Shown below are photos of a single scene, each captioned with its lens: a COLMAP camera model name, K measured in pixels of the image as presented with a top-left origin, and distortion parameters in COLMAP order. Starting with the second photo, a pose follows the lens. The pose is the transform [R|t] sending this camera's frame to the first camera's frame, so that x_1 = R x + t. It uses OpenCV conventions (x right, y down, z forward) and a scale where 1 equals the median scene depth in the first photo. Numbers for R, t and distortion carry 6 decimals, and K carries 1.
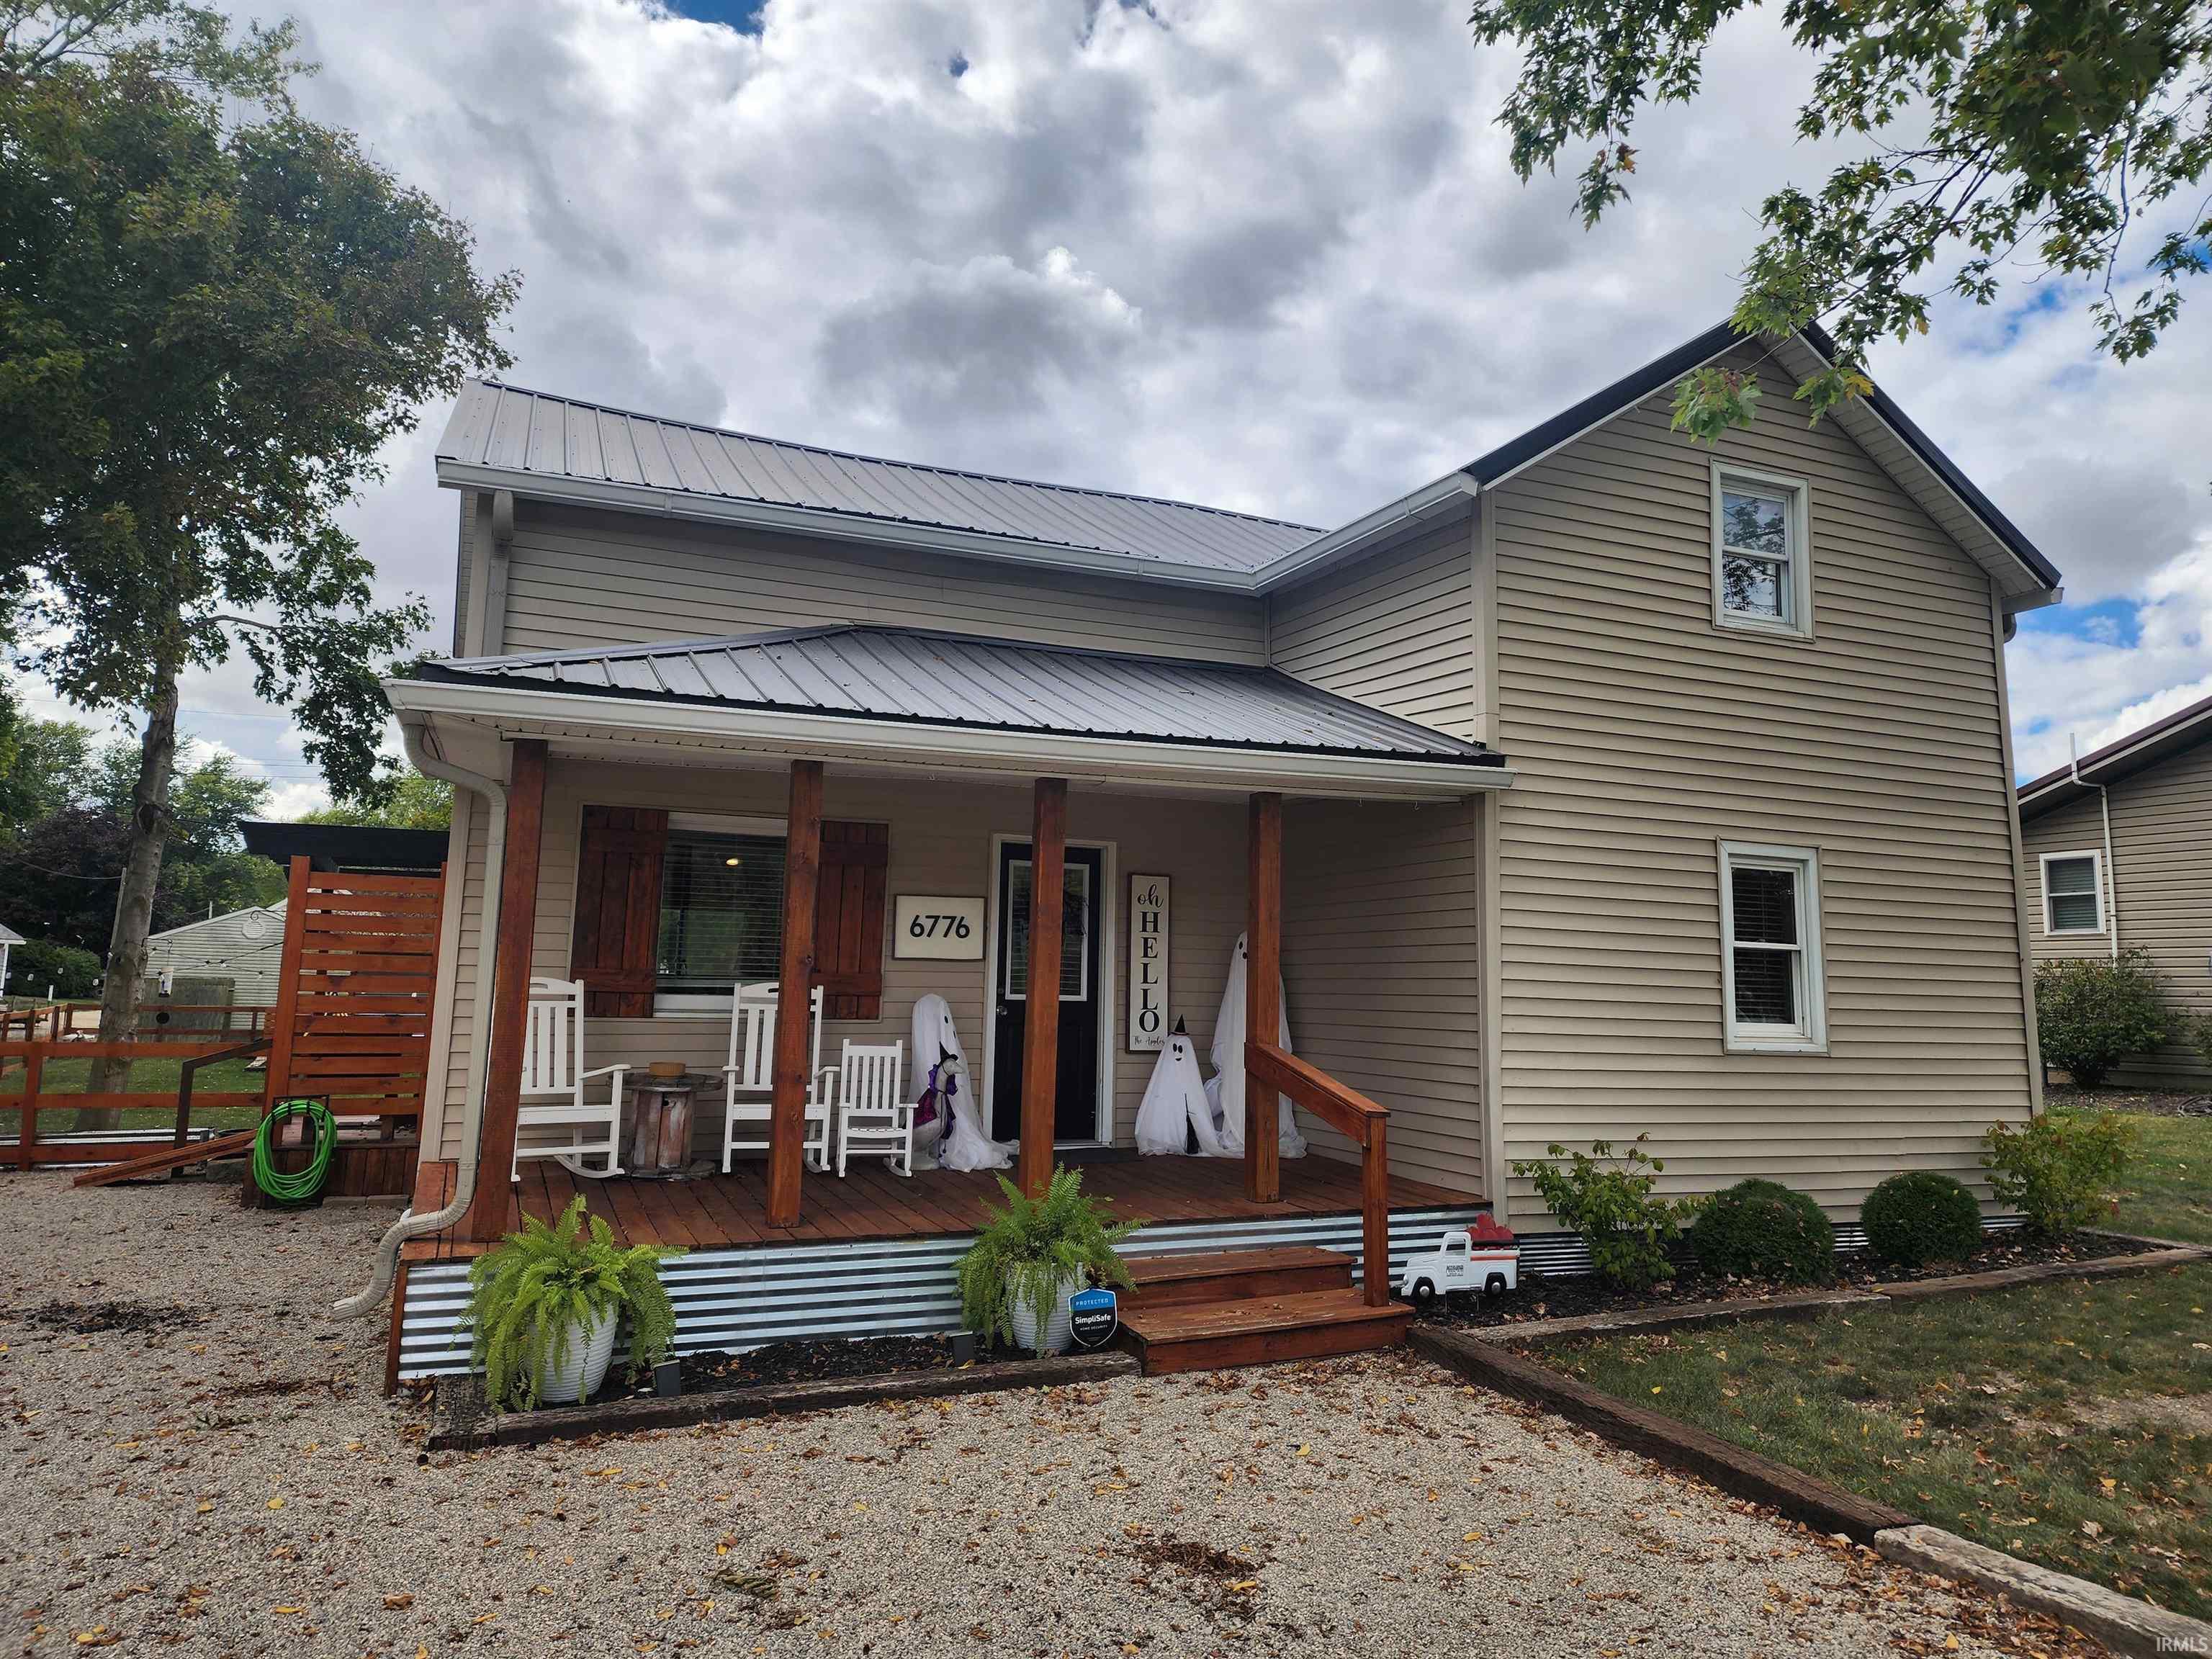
lens RADIAL K [[1477.9, 0, 1102.8], [0, 1477.9, 821.2], [0, 0, 1]] dist [0.069570, -0.064184]
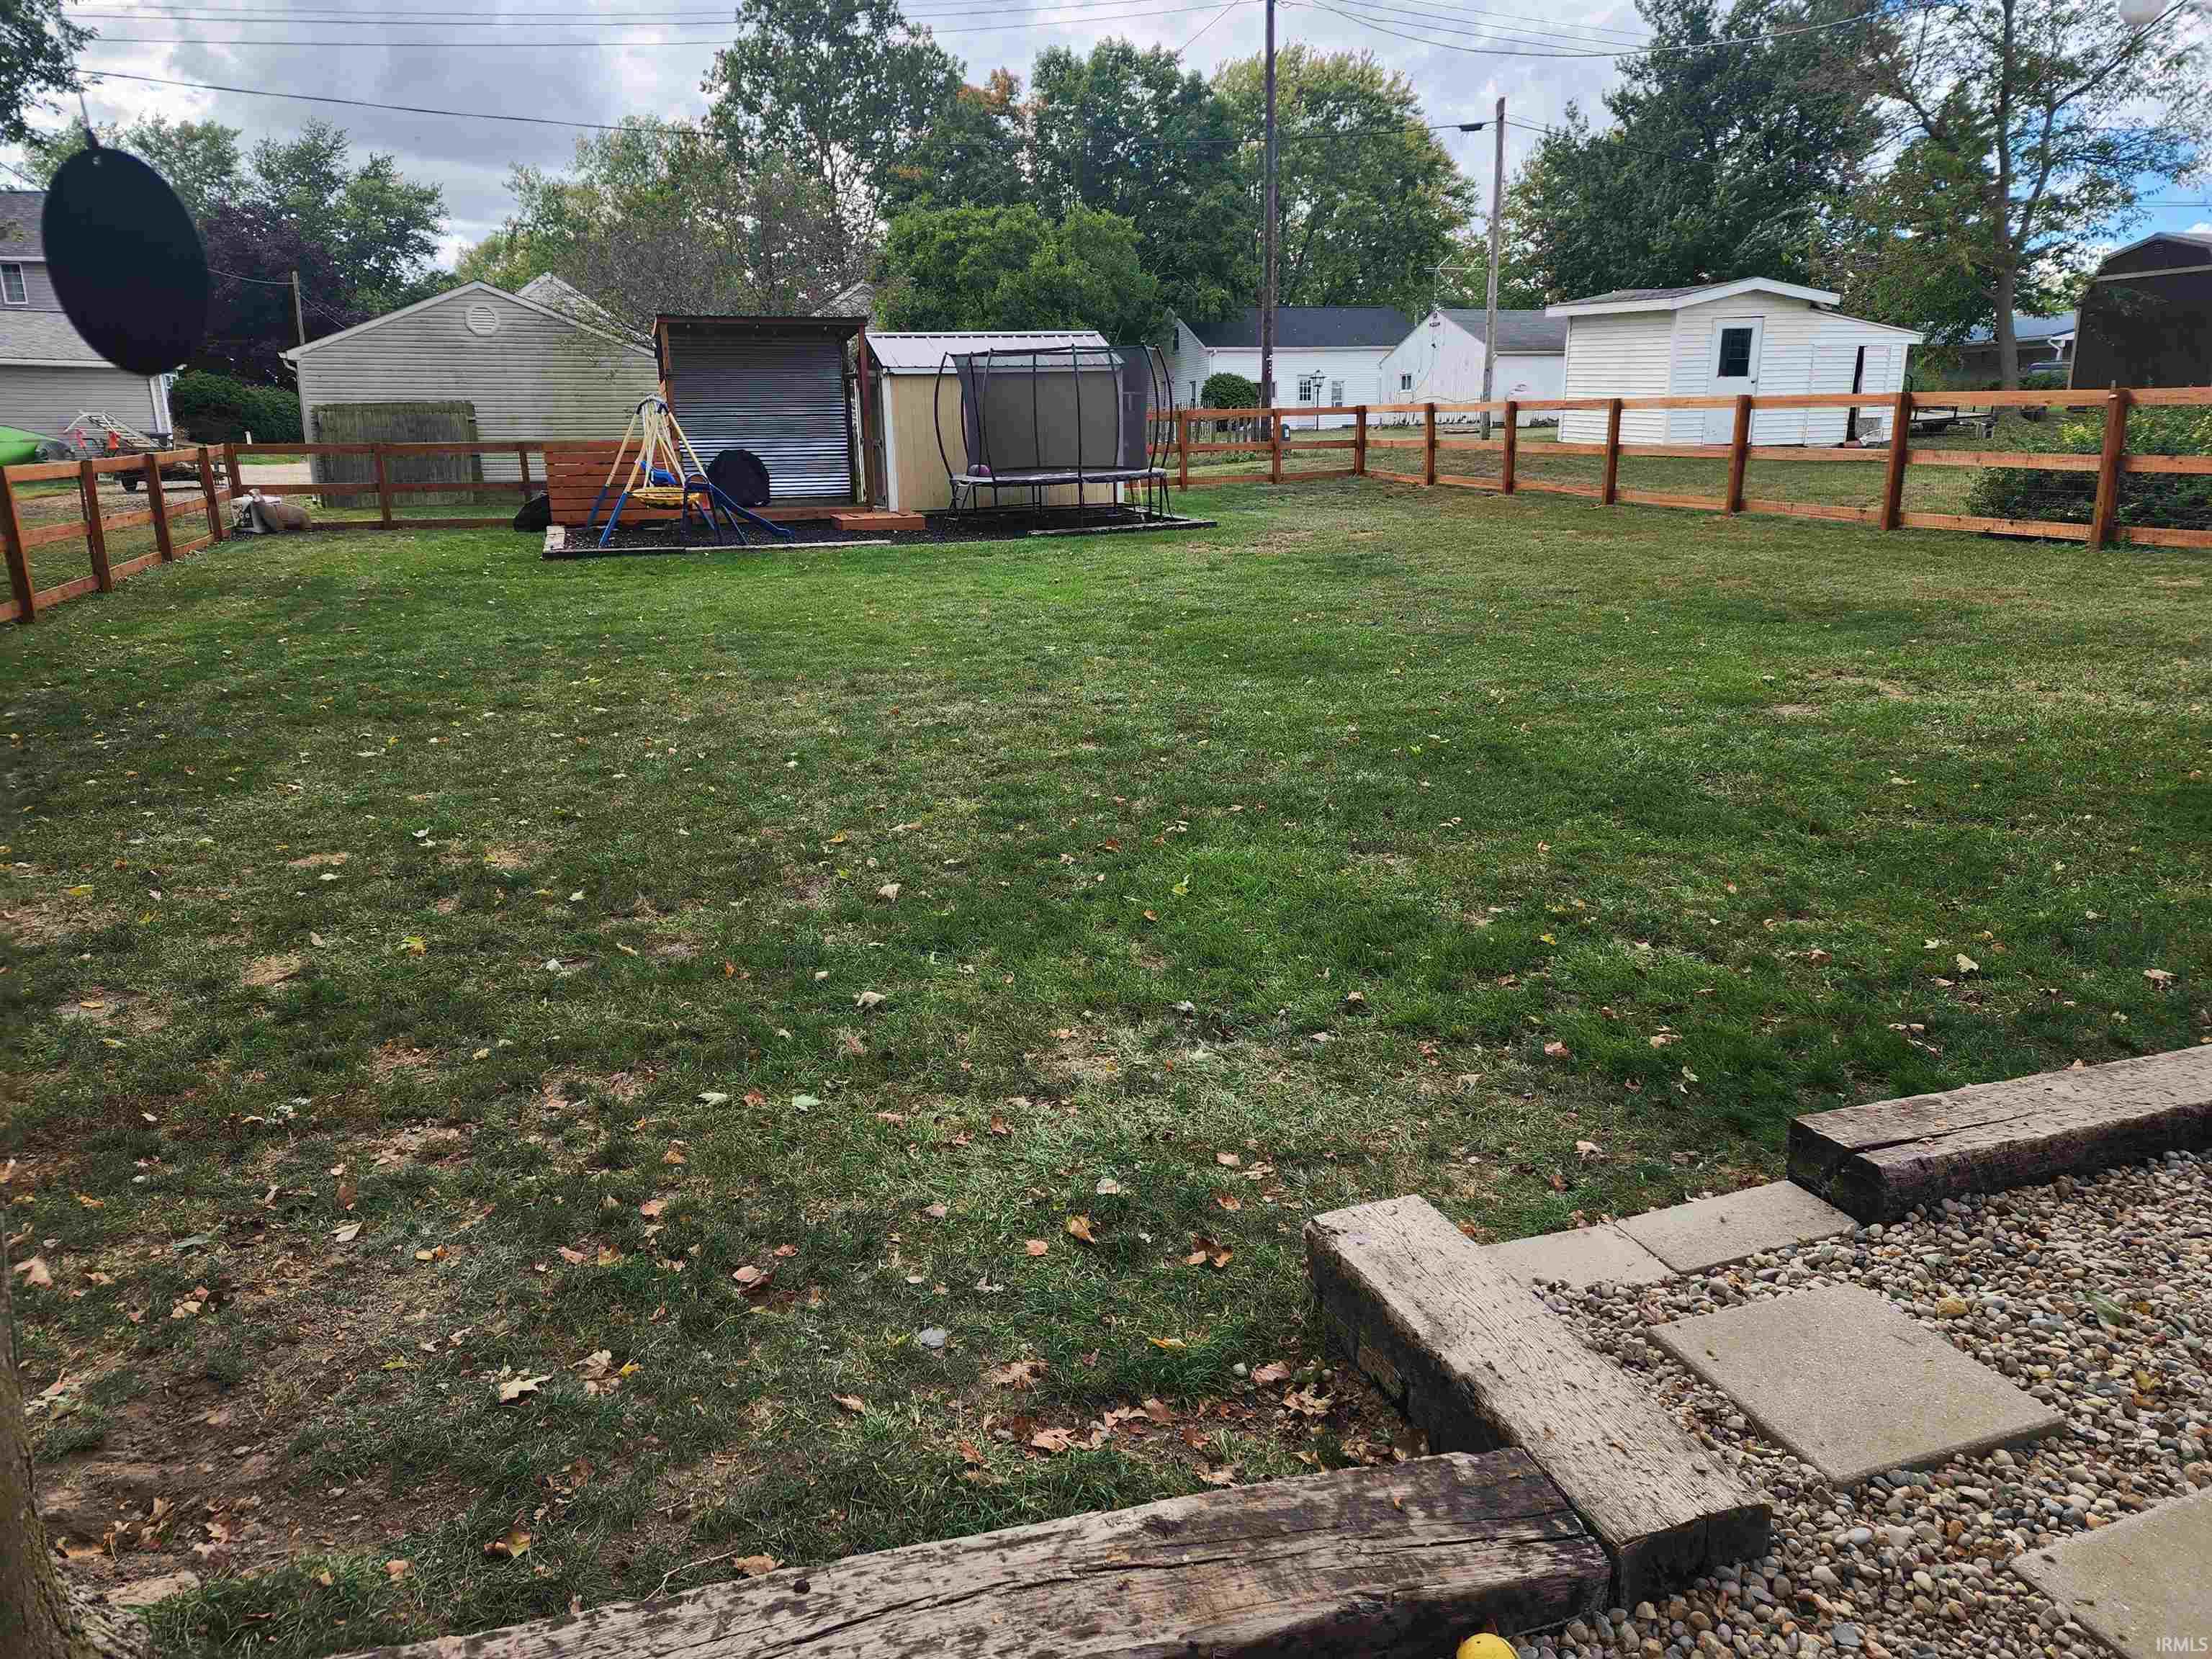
lens RADIAL K [[1477.9, 0, 1089.2], [0, 1477.9, 824.0], [0, 0, 1]] dist [0.069570, -0.064184]
pose [[0.991096, -0.003730, -0.133098, -1.116515], [0.052499, 0.929575, 0.364875, 0.254528], [0.122364, -0.368614, 0.921494, 1.807248]]
